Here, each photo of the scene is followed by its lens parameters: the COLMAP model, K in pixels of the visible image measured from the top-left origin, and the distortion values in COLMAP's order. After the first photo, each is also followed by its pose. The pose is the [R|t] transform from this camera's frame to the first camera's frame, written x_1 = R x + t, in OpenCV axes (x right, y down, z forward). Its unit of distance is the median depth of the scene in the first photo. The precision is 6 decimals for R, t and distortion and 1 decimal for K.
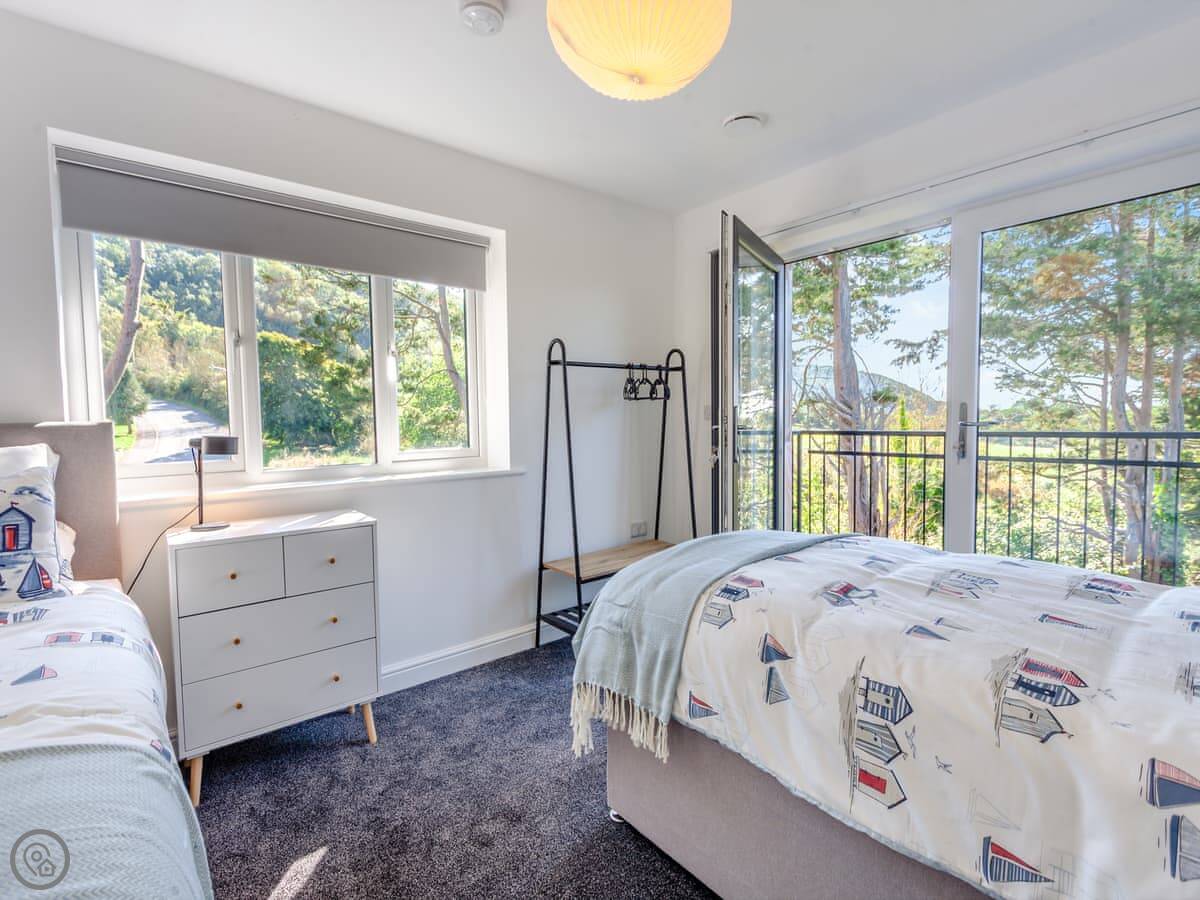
lens RADIAL K [[568.2, 0, 589.3], [0, 568.2, 451.5], [0, 0, 1]] dist [0.003468, 0.001074]
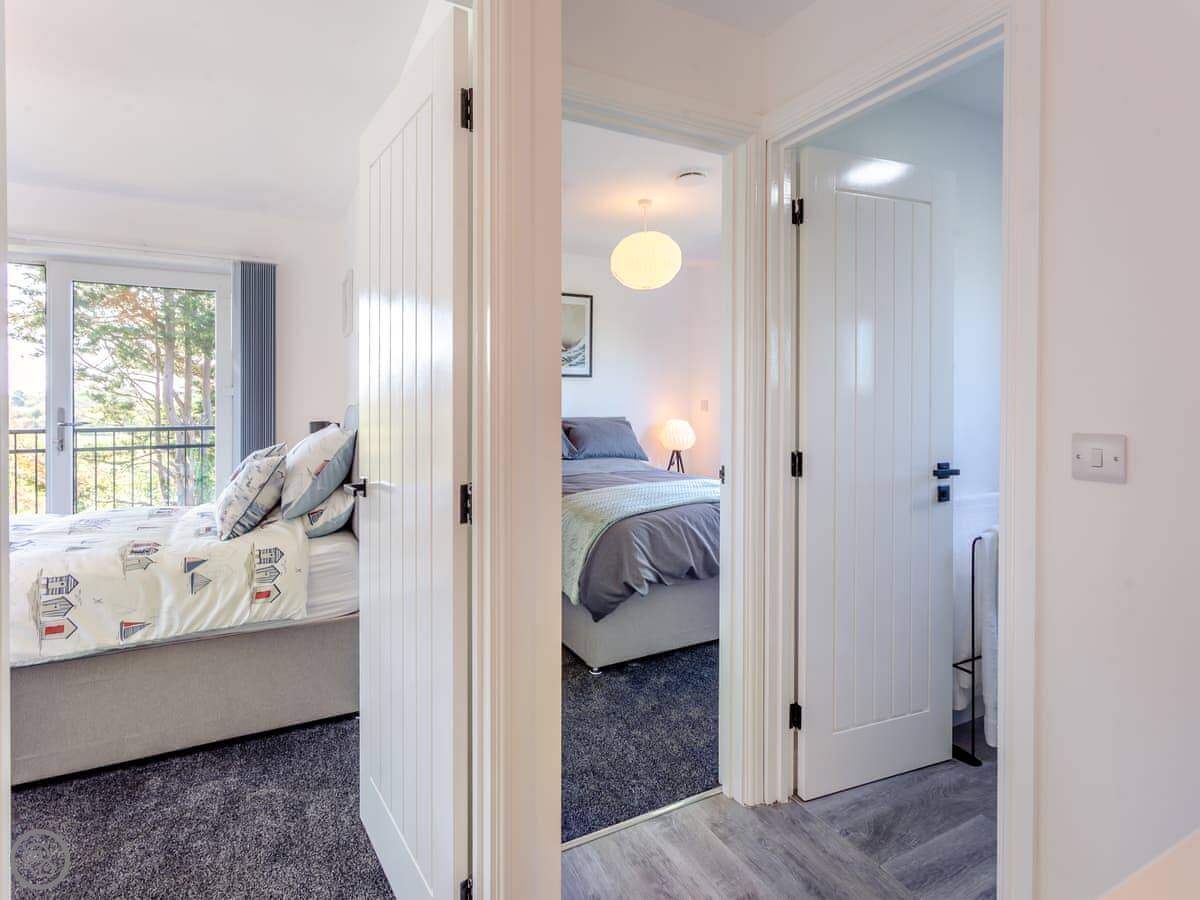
lens RADIAL K [[591.6, 0, 582.0], [0, 591.6, 399.1], [0, 0, 1]] dist [0.004044, 0.001160]
pose [[0.212689, 0.016446, 0.976982, -0.131200], [0.050367, 0.998345, -0.027771, -0.002649], [-0.975821, 0.055115, 0.211508, -0.140776]]
